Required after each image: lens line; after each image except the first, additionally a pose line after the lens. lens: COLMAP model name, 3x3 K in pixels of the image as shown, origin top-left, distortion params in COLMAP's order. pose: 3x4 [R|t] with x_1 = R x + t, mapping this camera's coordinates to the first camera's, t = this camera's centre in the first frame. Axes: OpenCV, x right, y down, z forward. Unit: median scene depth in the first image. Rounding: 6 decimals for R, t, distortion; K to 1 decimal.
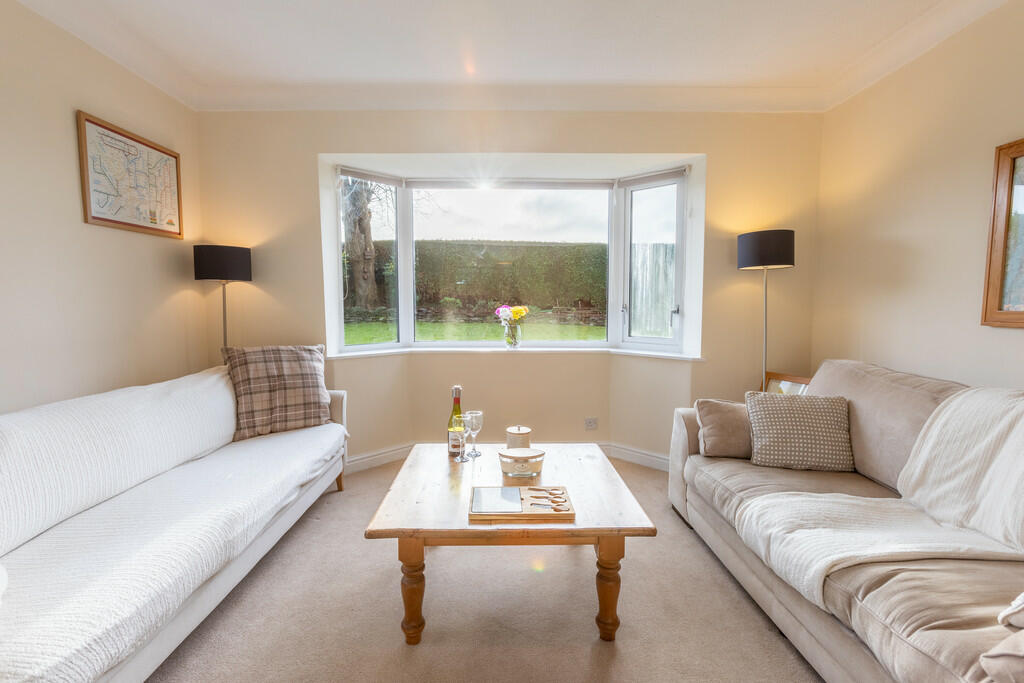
lens RADIAL K [[473.0, 0, 511.1], [0, 473.0, 341.5], [0, 0, 1]] dist [-0.012218, 0.008465]
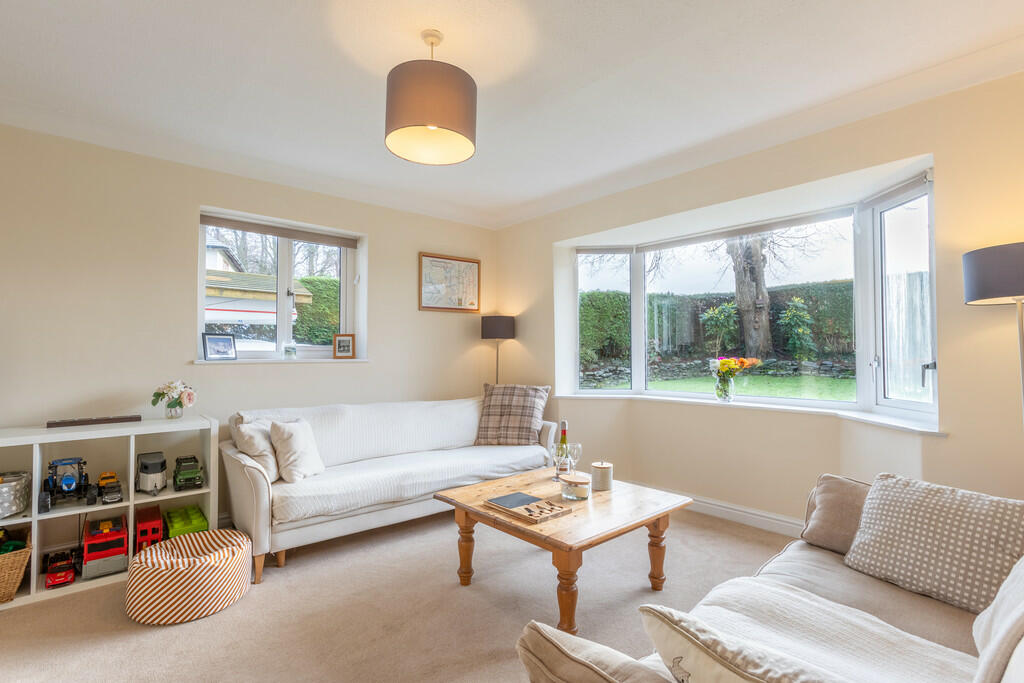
lens RADIAL K [[497.8, 0, 507.6], [0, 497.8, 339.3], [0, 0, 1]] dist [-0.000363, 0.003410]
pose [[0.644782, -0.022682, -0.764030, 0.639470], [-0.063855, 0.994467, -0.083411, 0.000525], [0.761694, 0.102569, 0.639766, 0.024918]]
